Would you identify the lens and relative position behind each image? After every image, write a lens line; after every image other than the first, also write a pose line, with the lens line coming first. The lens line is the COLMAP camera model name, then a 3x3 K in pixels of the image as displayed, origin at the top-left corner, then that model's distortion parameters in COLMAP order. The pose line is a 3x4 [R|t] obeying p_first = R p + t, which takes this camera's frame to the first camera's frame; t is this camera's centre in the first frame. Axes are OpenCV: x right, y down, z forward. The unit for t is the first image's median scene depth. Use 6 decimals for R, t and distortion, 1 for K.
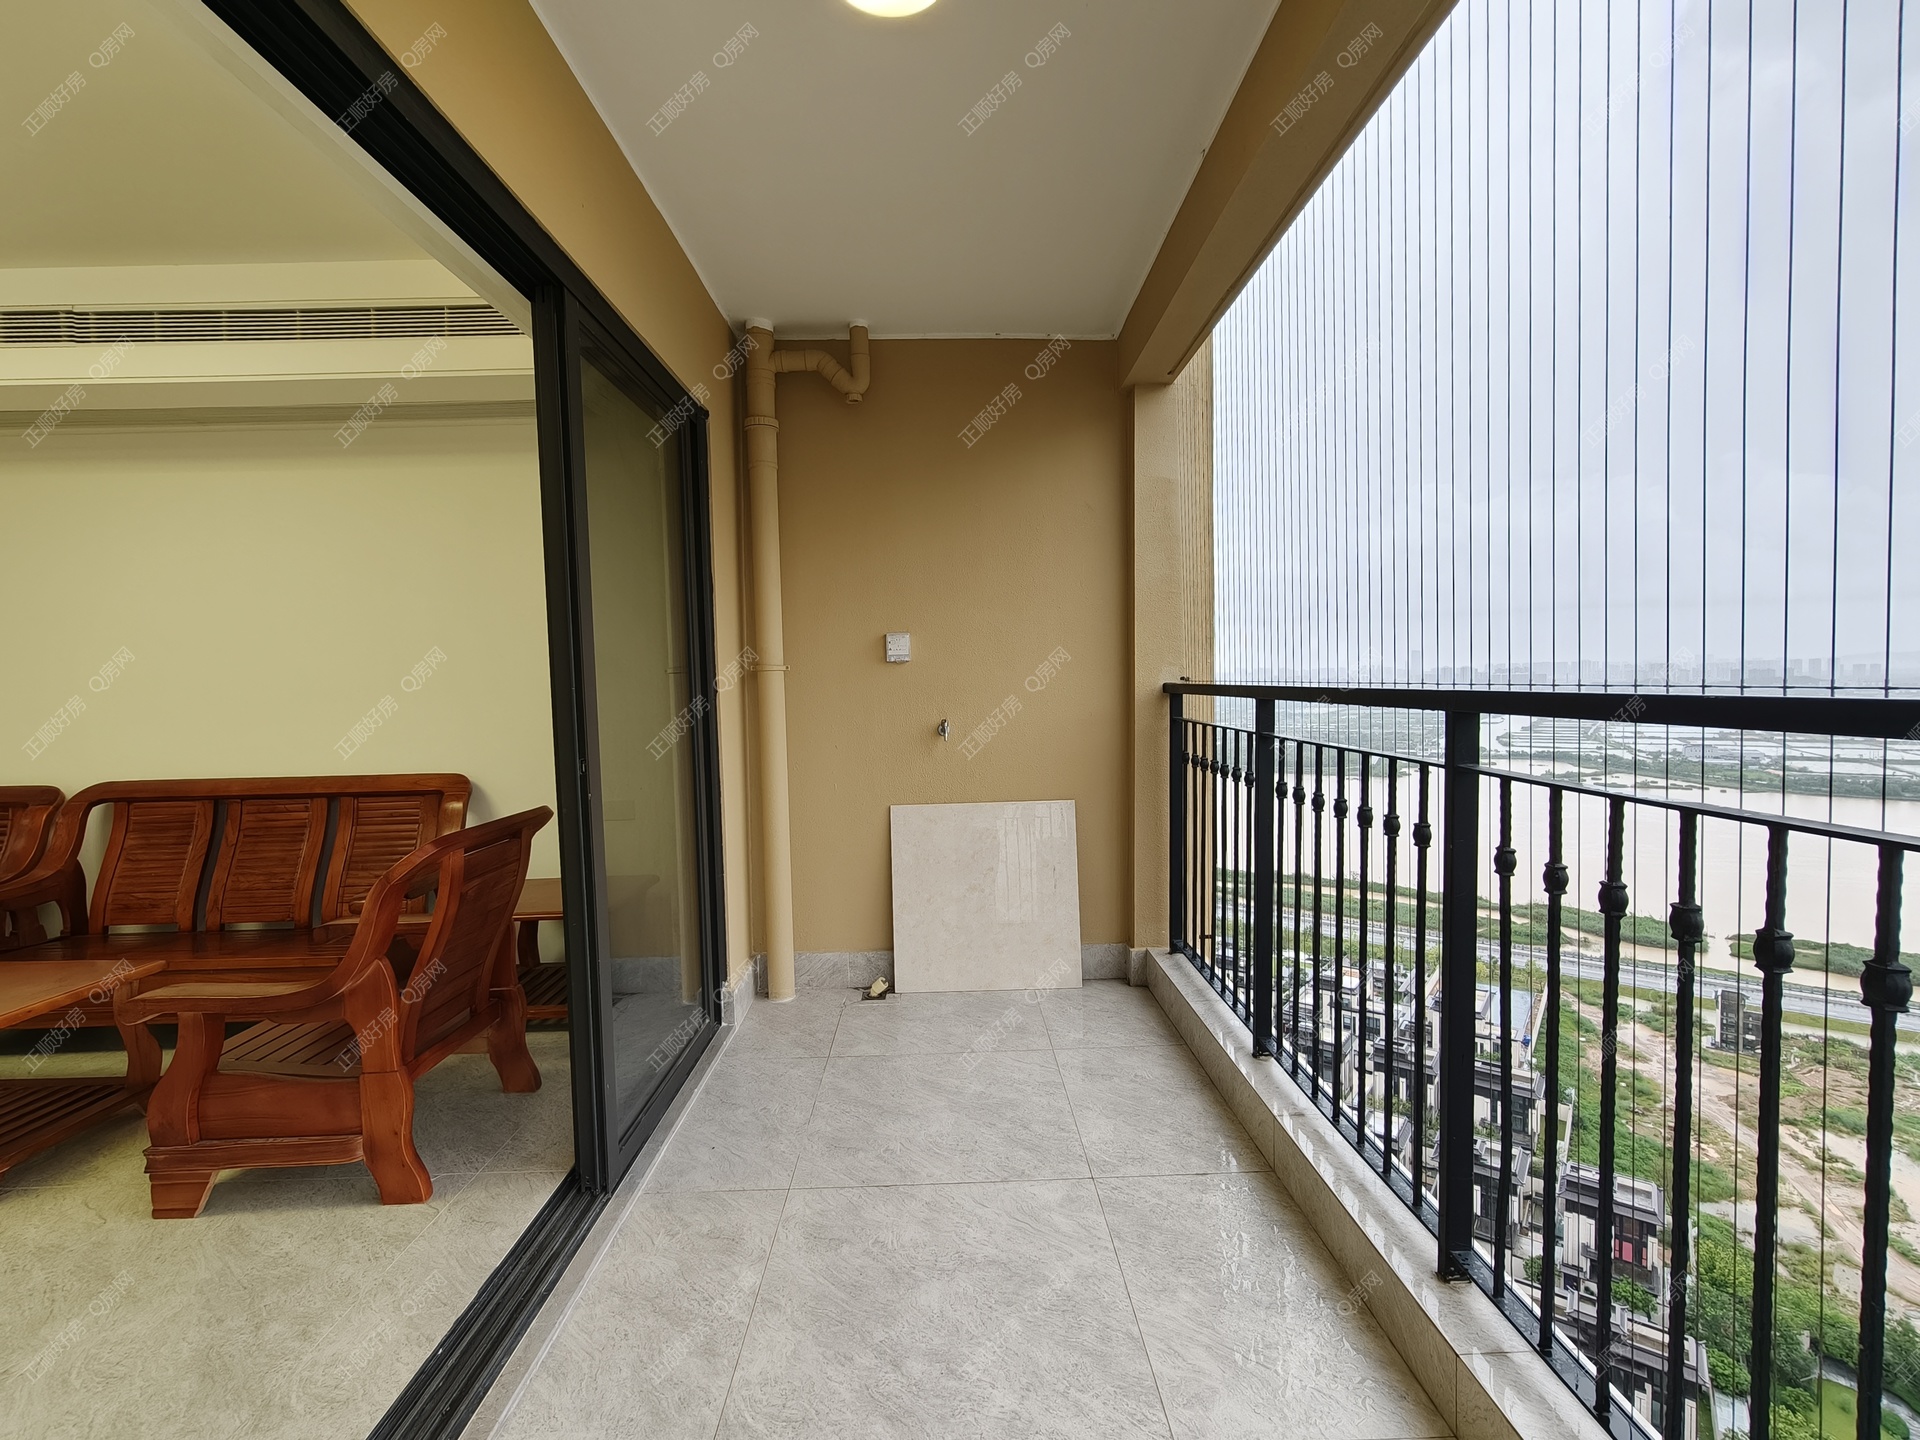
lens RADIAL K [[861.4, 0, 961.6], [0, 861.4, 722.8], [0, 0, 1]] dist [0.000961, -0.000393]
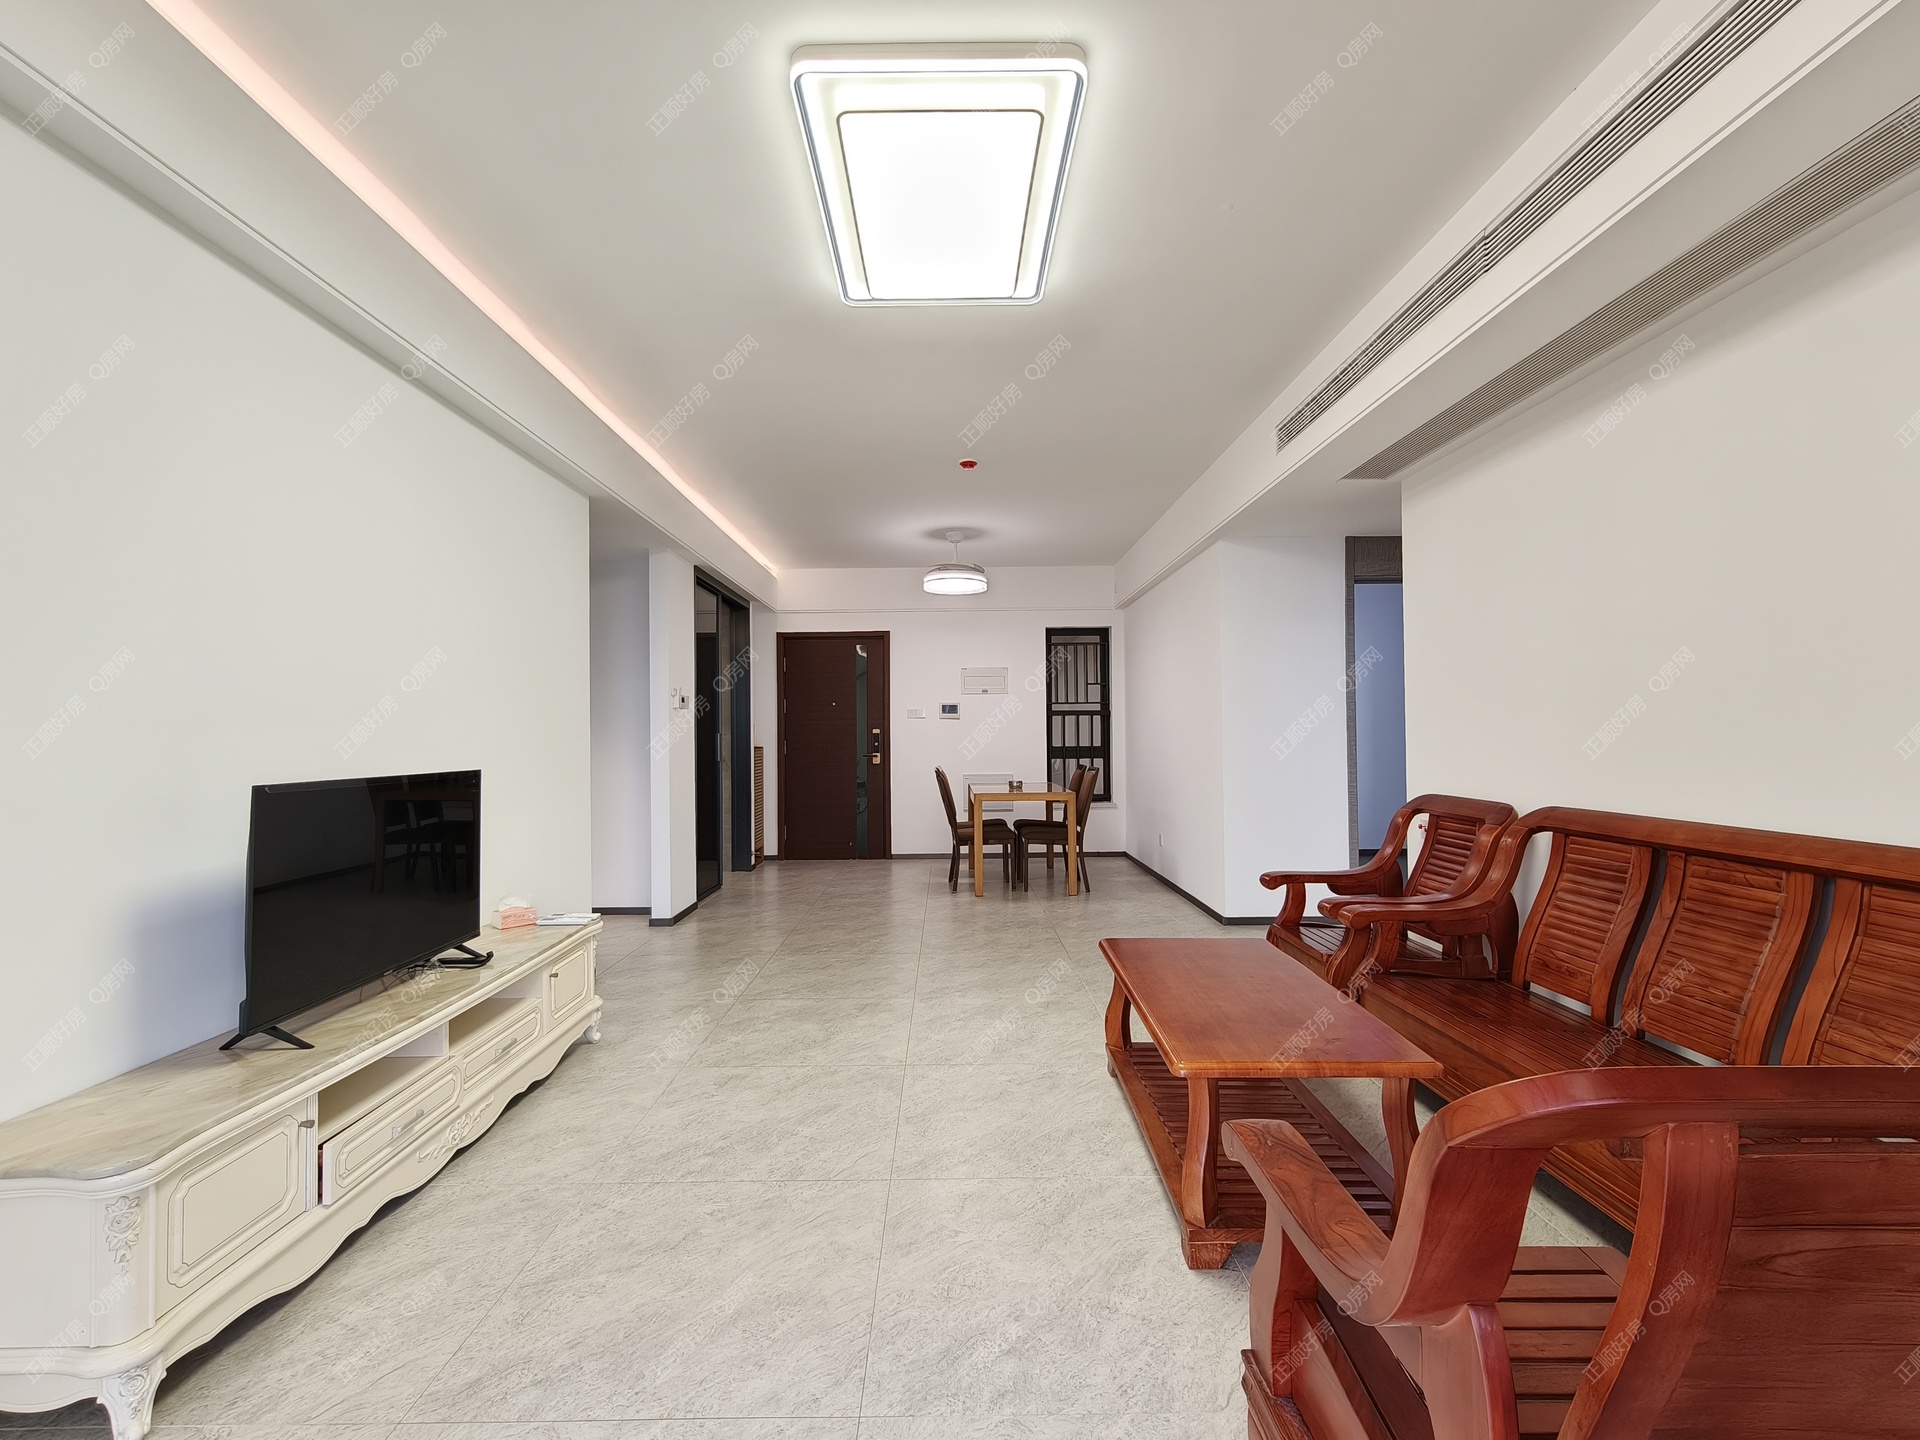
lens RADIAL K [[861.4, 0, 951.5], [0, 861.4, 717.8], [0, 0, 1]] dist [0.000961, -0.000393]
pose [[-0.024048, 0.006492, -0.999690, -0.150202], [-0.034811, 0.999367, 0.007327, -0.002223], [0.999105, 0.034977, -0.023807, 0.442001]]
